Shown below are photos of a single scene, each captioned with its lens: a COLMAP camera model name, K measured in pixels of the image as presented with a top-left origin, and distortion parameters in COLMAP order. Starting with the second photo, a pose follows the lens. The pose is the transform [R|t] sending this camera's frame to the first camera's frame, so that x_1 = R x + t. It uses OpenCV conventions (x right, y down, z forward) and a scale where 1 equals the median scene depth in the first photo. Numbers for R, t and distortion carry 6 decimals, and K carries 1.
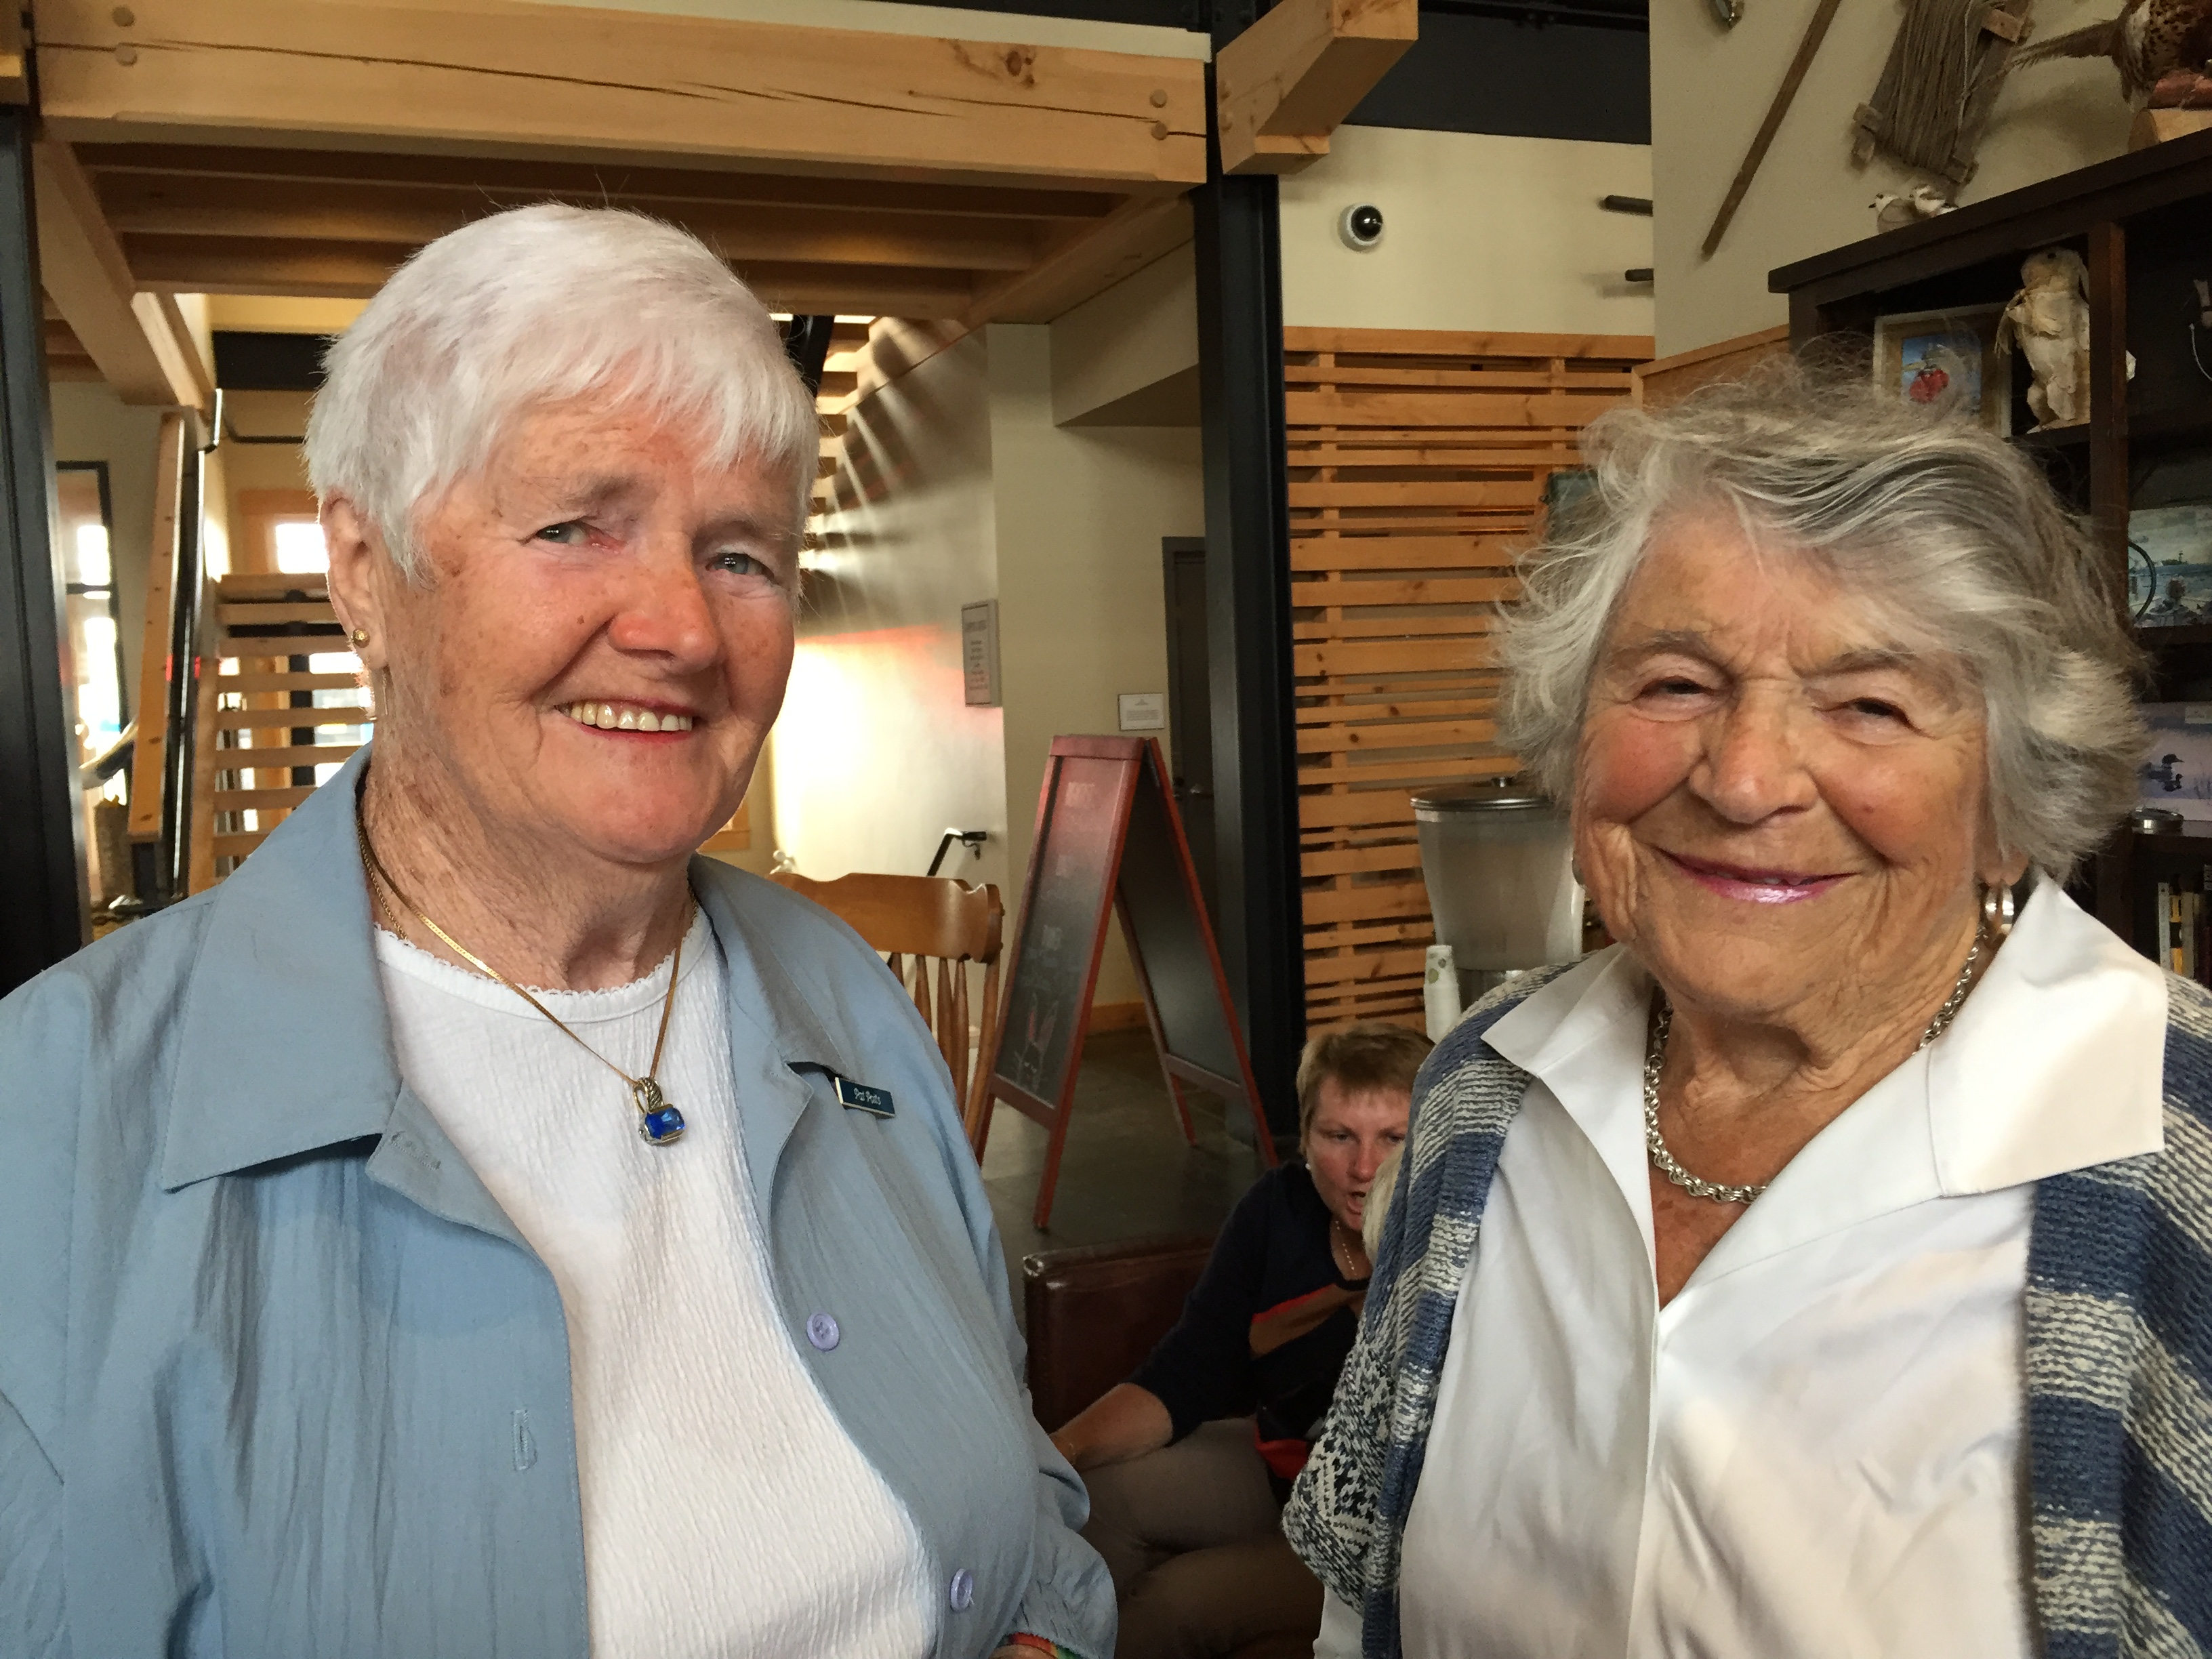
lens RADIAL K [[1902.6, 0, 1106.0], [0, 1902.6, 829.5], [0, 0, 1]] dist [0.096603, -0.143123]
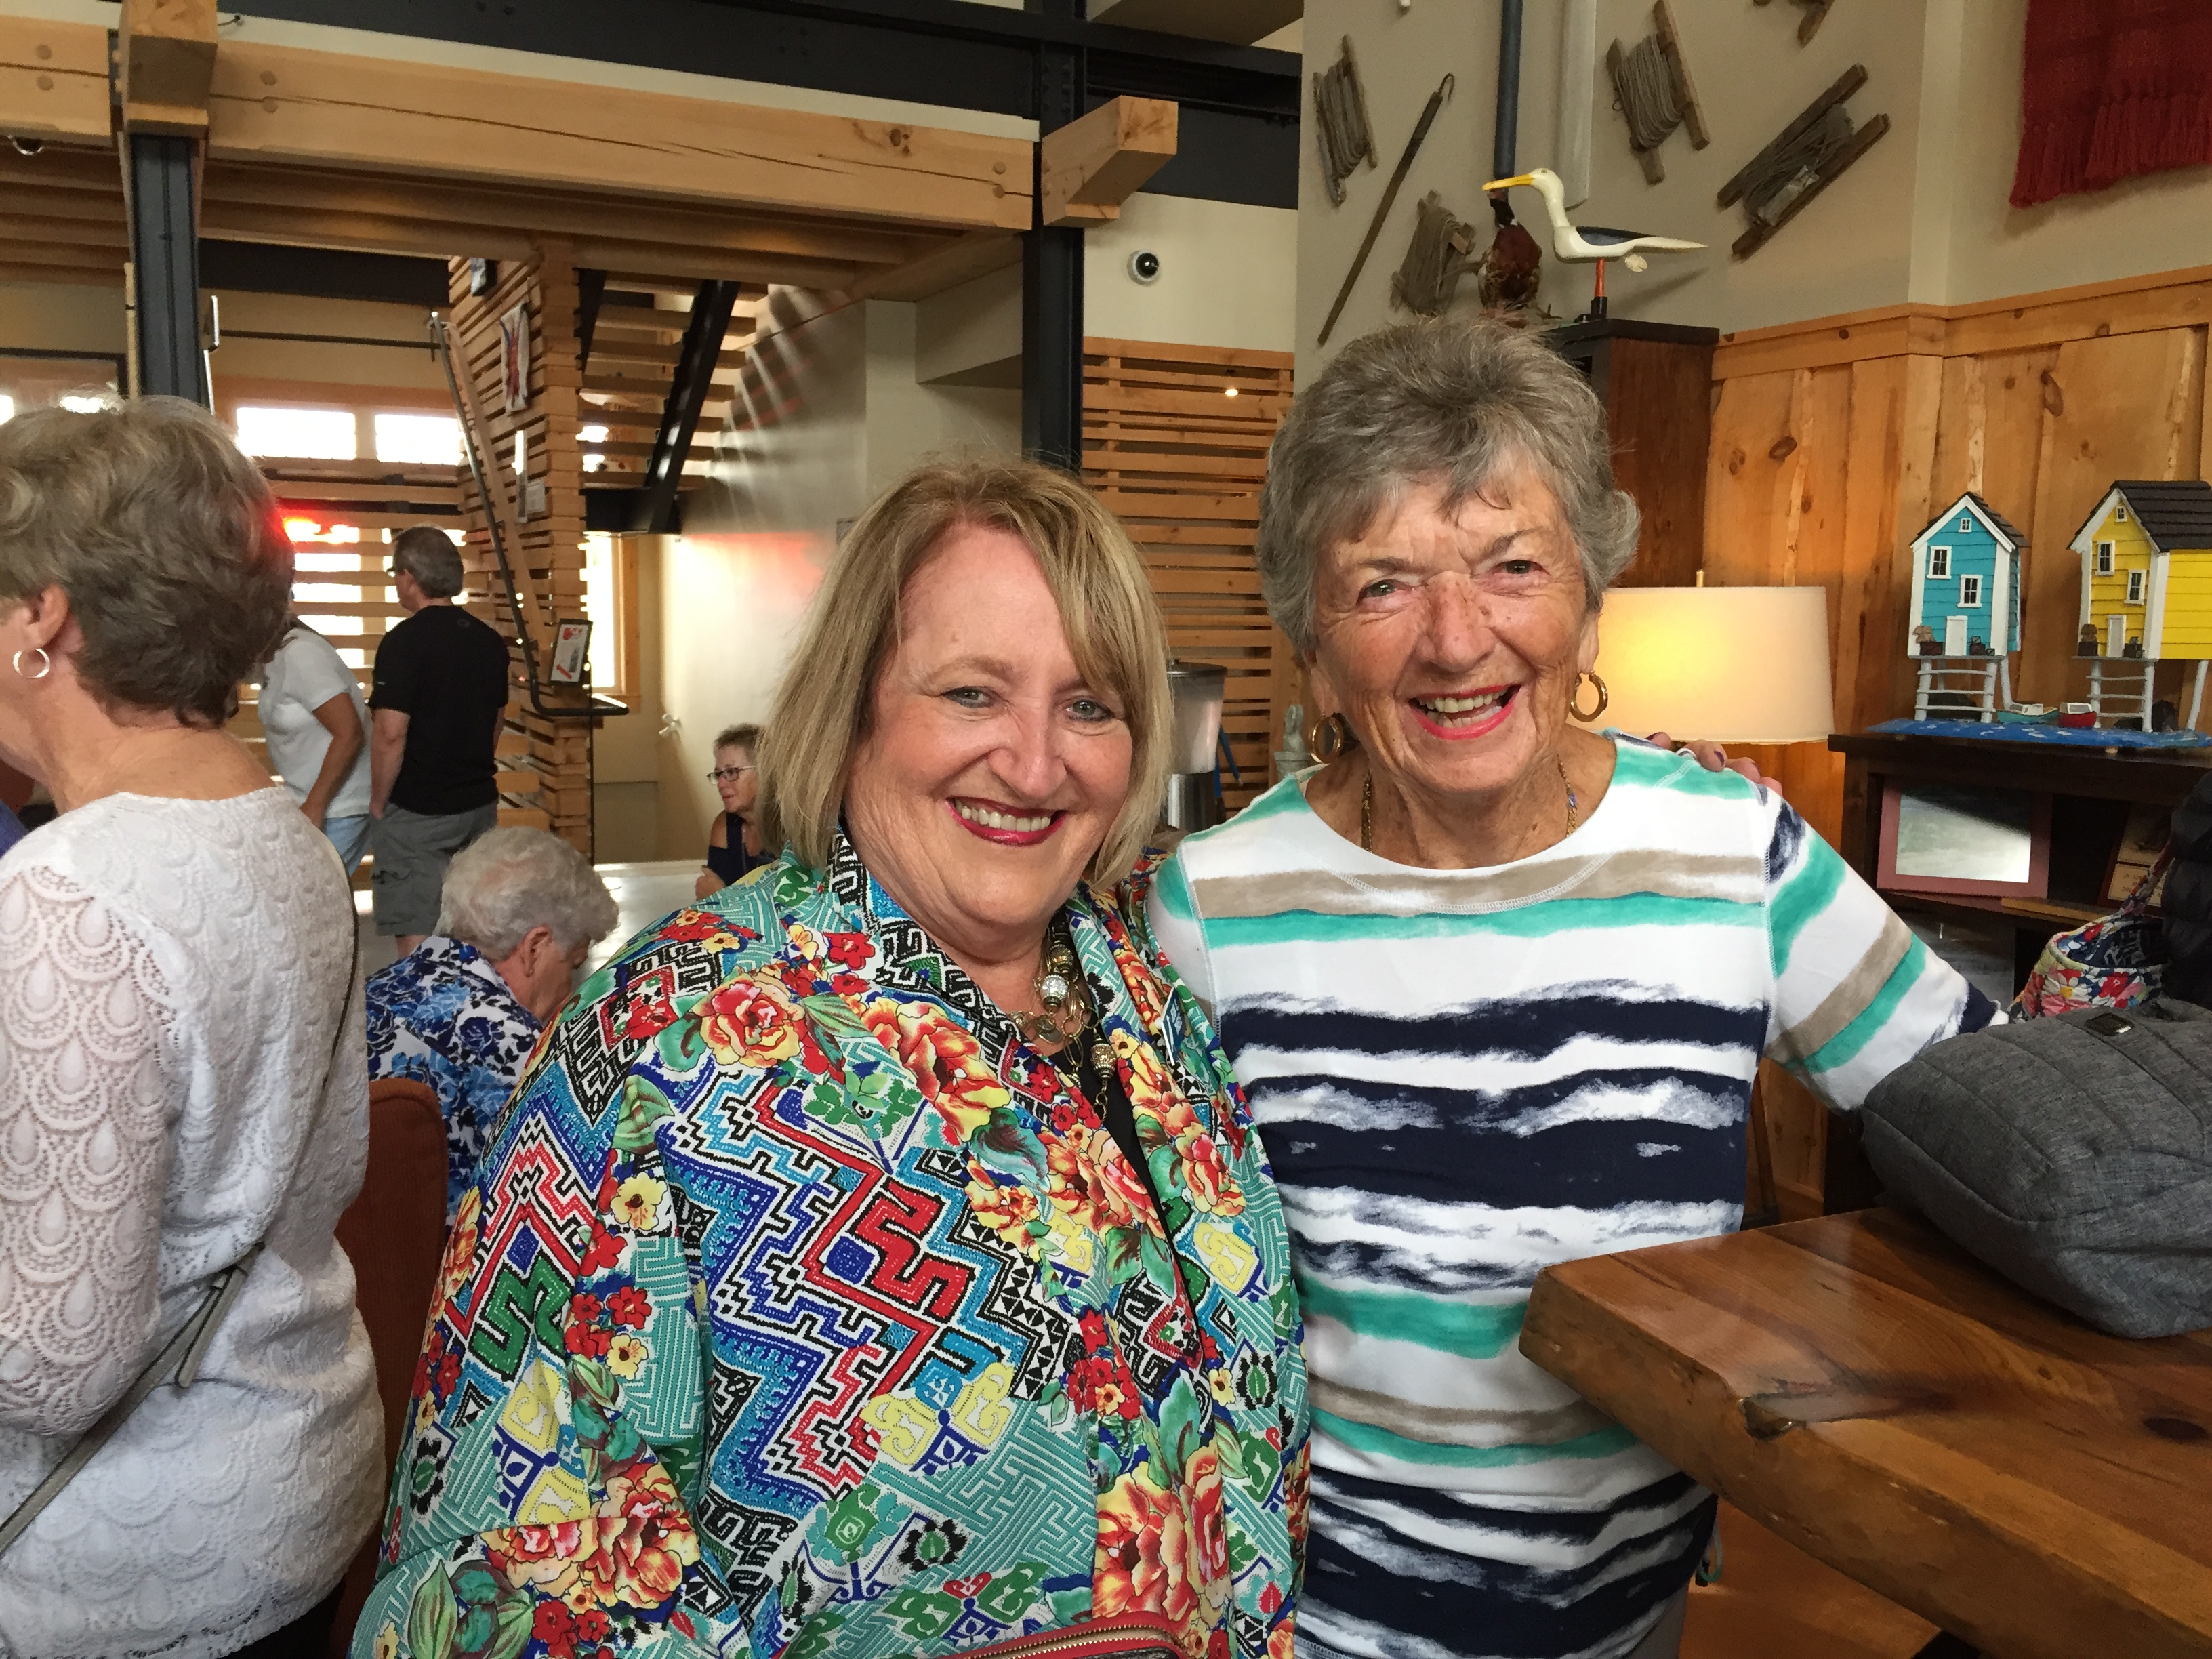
lens RADIAL K [[1902.6, 0, 1106.0], [0, 1902.6, 829.5], [0, 0, 1]] dist [0.096603, -0.143123]
pose [[0.995752, 0.047686, 0.078770, 0.016597], [-0.051381, 0.997639, 0.045569, 0.028132], [-0.076411, -0.049422, 0.995851, -0.389121]]
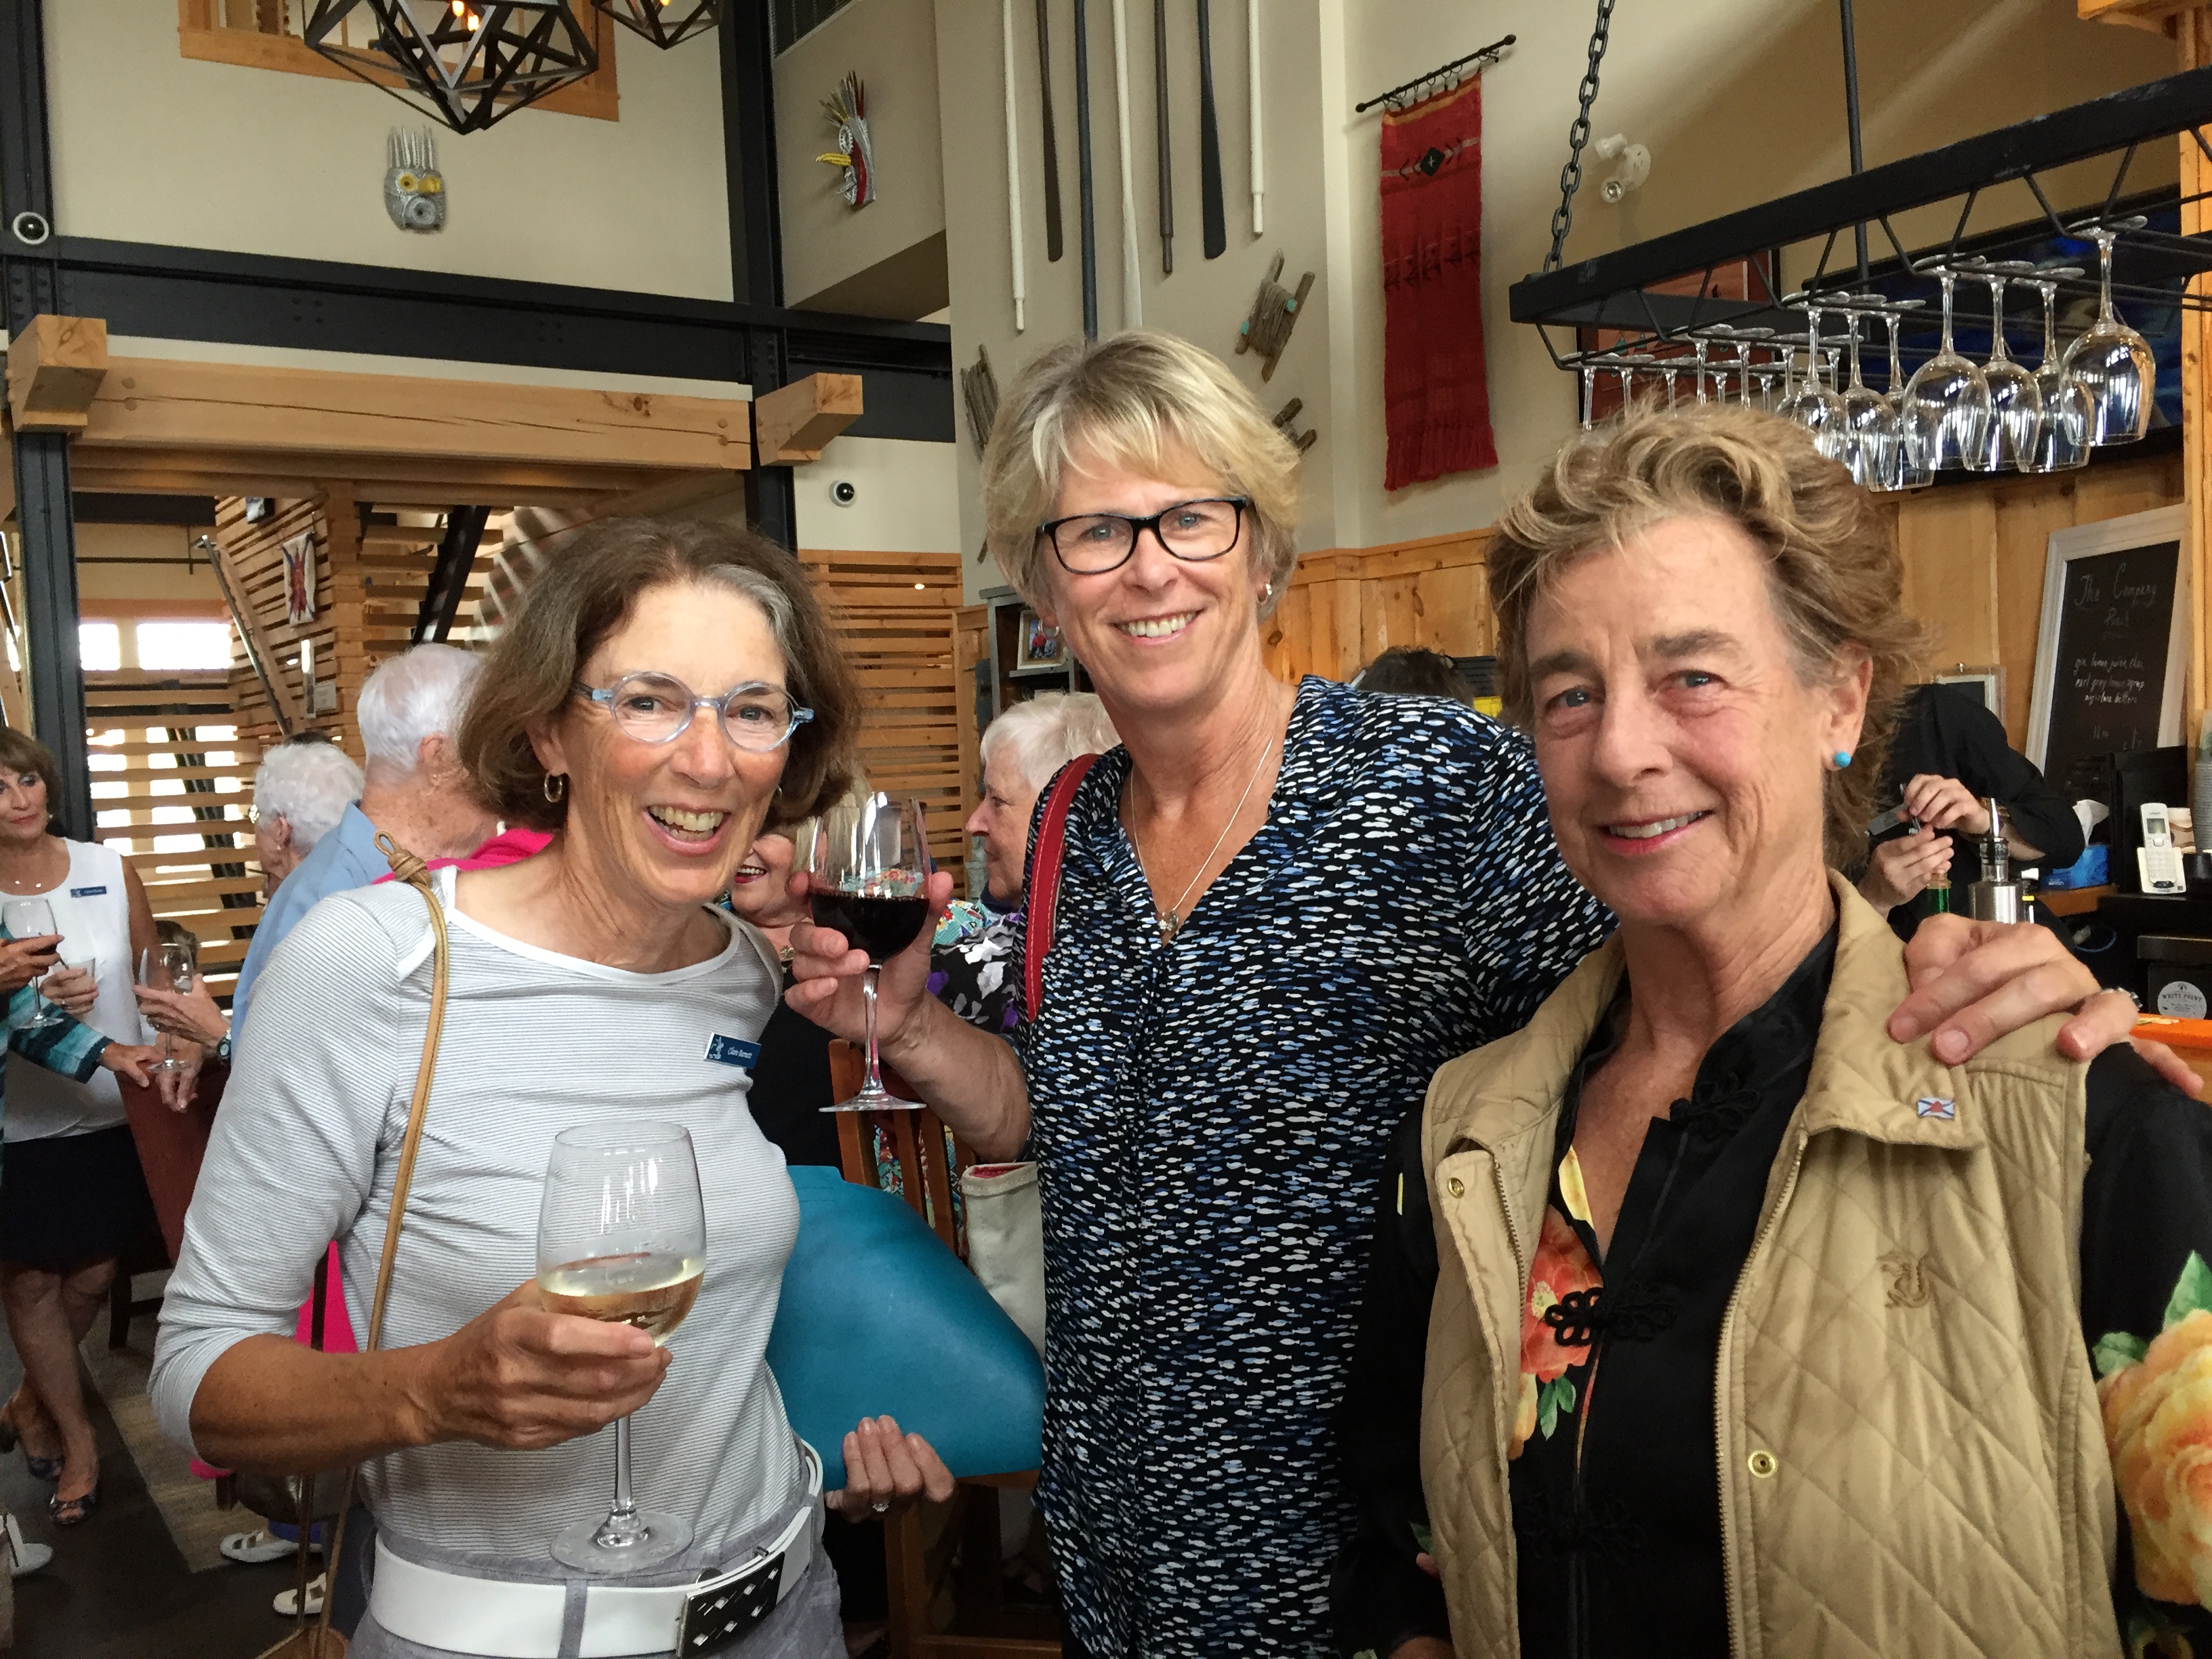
lens RADIAL K [[1902.6, 0, 1106.0], [0, 1902.6, 829.5], [0, 0, 1]] dist [0.096603, -0.143123]
pose [[0.975239, -0.007790, 0.221017, -0.019608], [0.015118, 0.999390, -0.031484, 0.048951], [-0.220637, 0.034046, 0.974762, -0.730115]]
